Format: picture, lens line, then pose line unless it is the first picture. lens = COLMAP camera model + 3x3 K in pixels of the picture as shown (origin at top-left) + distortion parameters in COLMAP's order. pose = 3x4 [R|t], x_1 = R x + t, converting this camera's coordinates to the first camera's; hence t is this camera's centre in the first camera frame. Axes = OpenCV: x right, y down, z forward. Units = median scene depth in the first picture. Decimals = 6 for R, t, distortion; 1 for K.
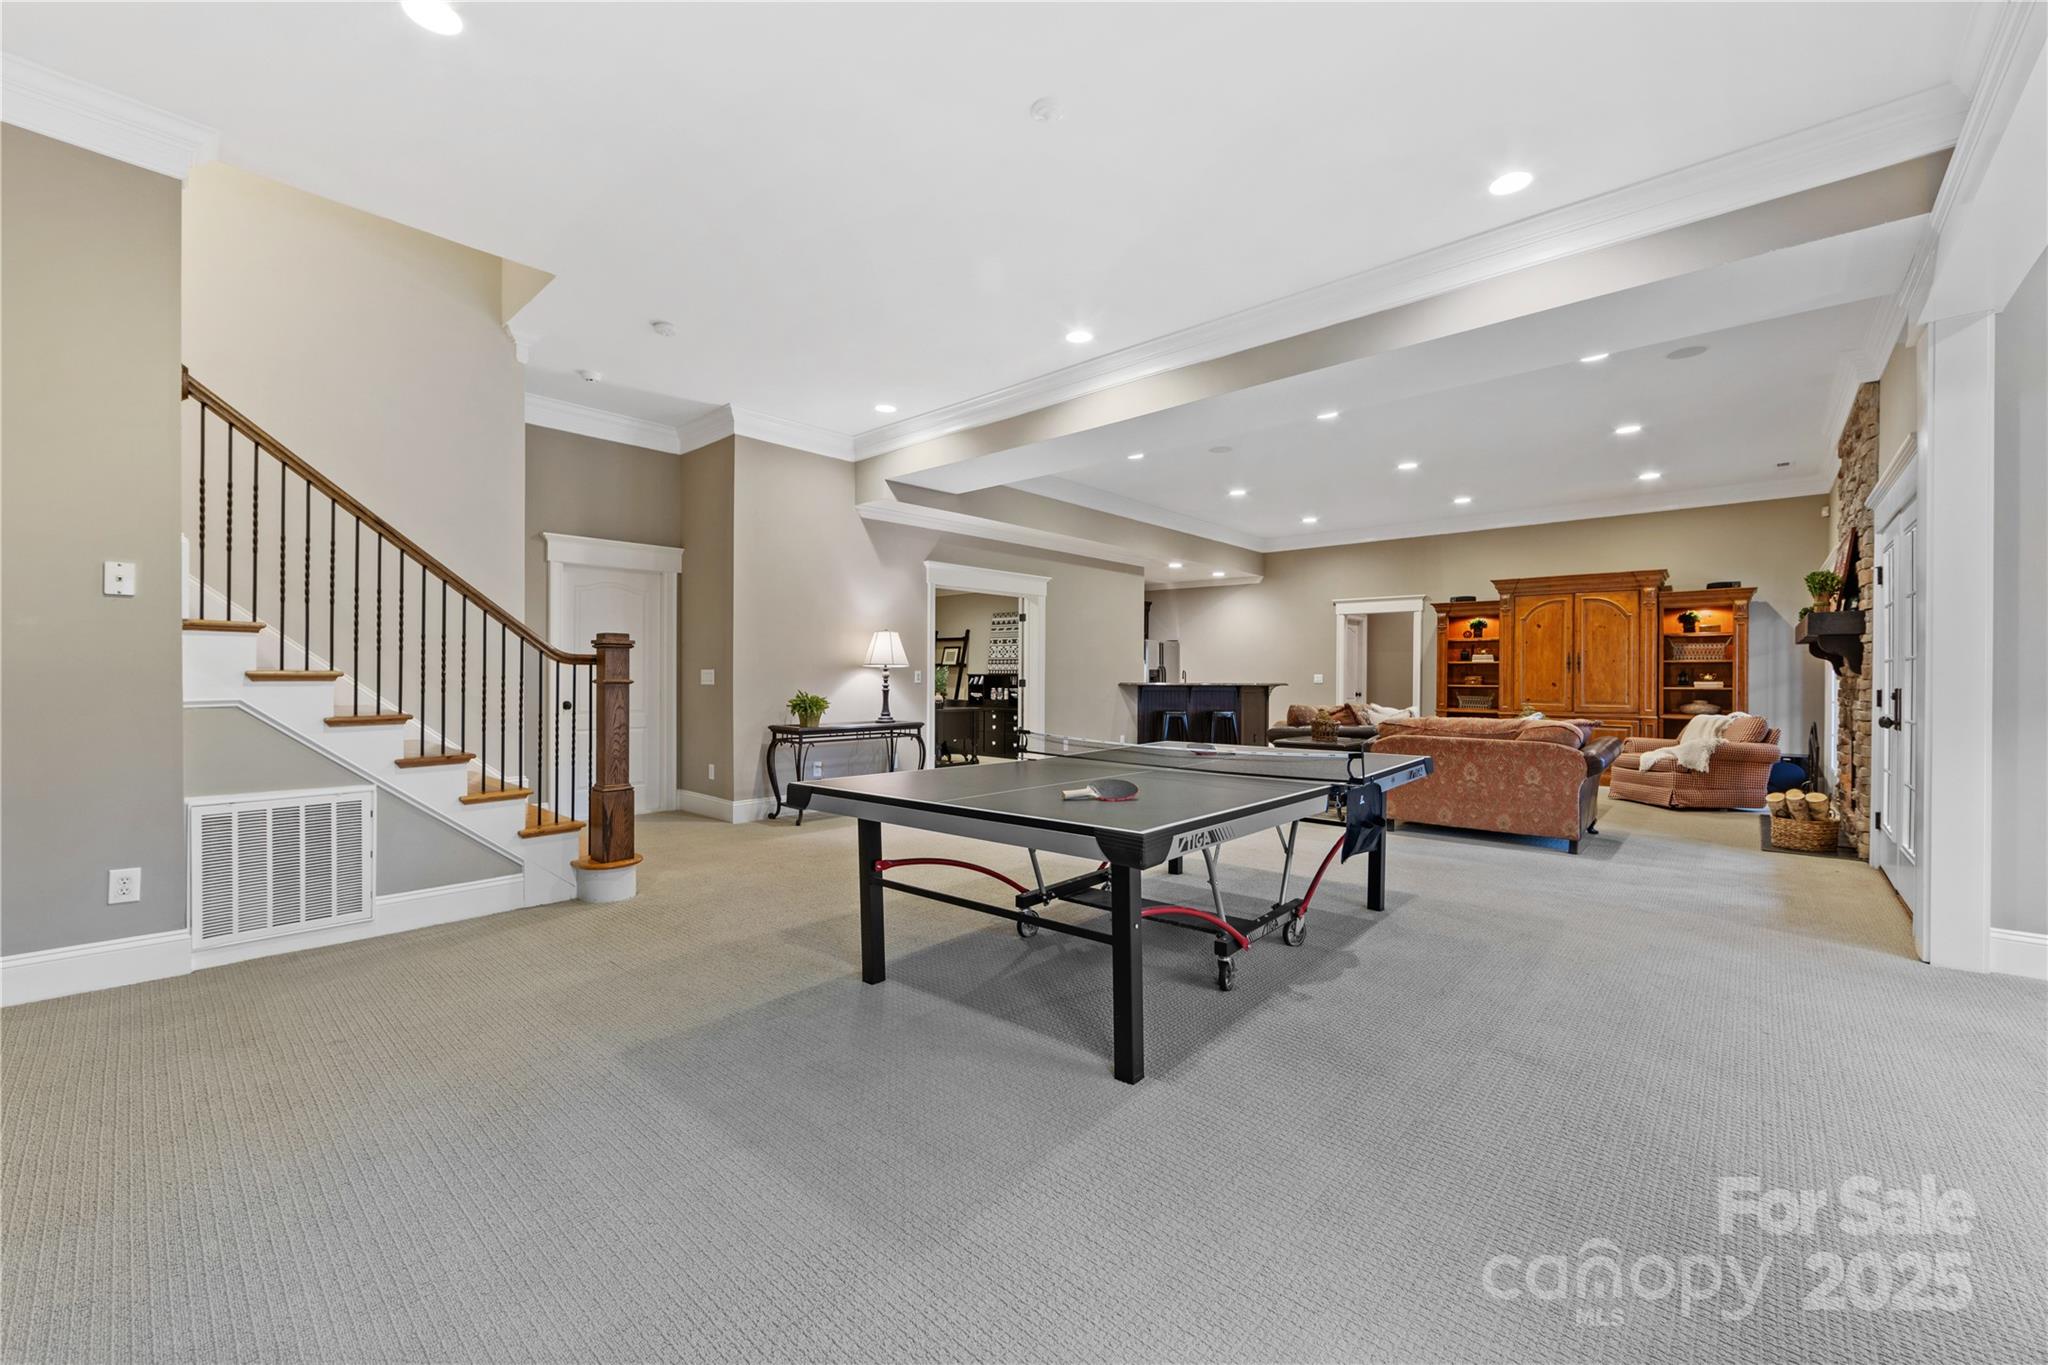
lens RADIAL K [[811.7, 0, 1013.1], [0, 811.7, 678.9], [0, 0, 1]] dist [0.000672, -0.000068]
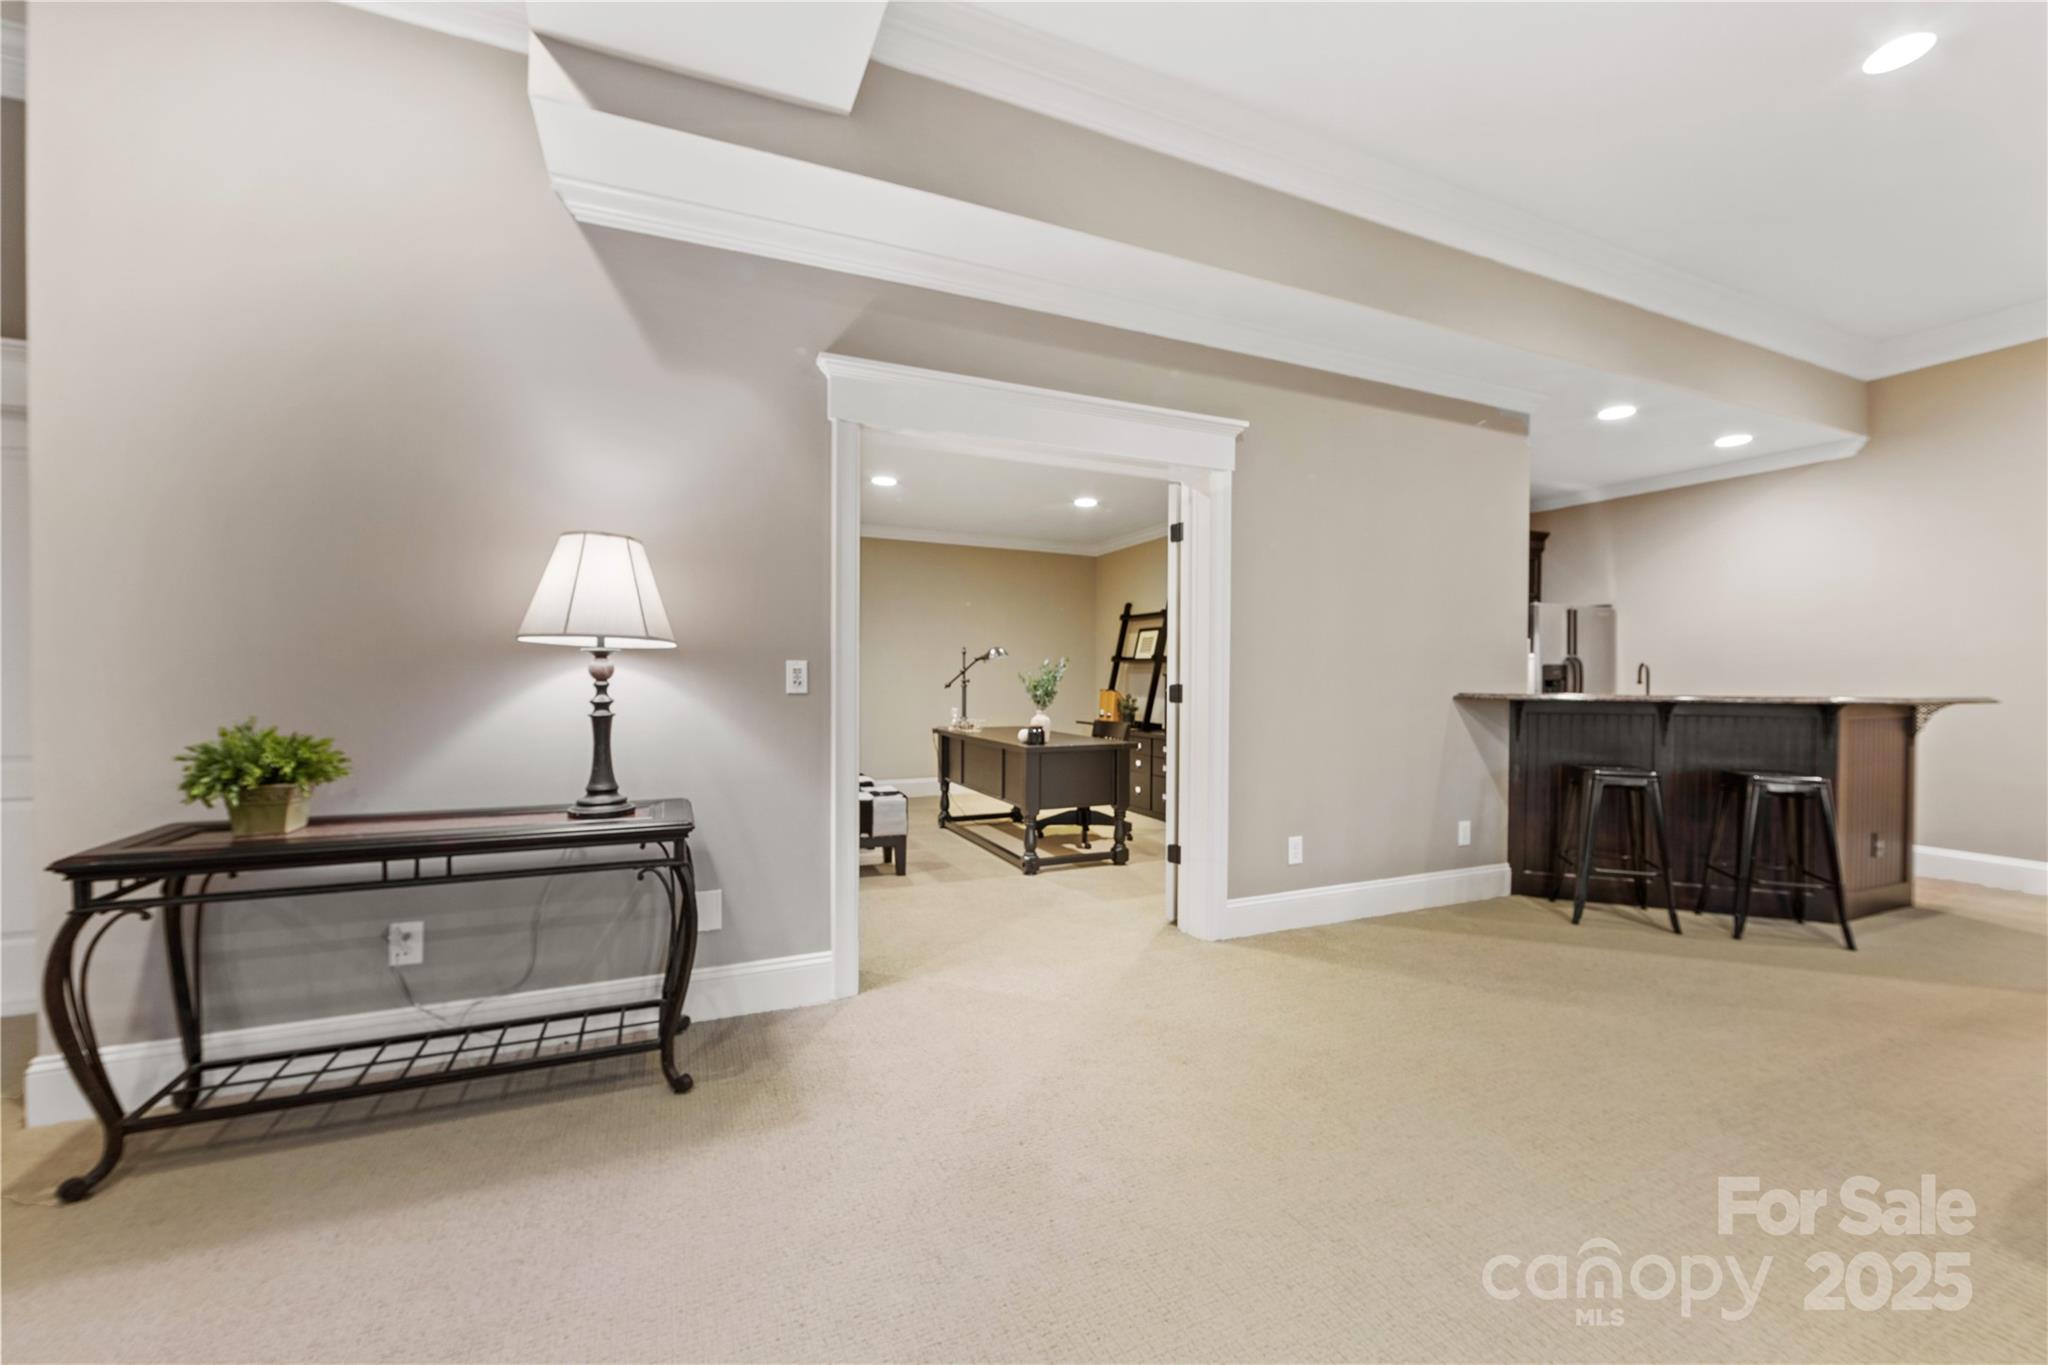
lens RADIAL K [[811.7, 0, 1013.1], [0, 811.7, 678.9], [0, 0, 1]] dist [0.000672, -0.000068]
pose [[0.917700, 0.002641, -0.397264, 0.082944], [-0.004128, 0.999987, -0.002889, -0.000602], [0.397252, 0.004292, 0.917700, 0.504105]]
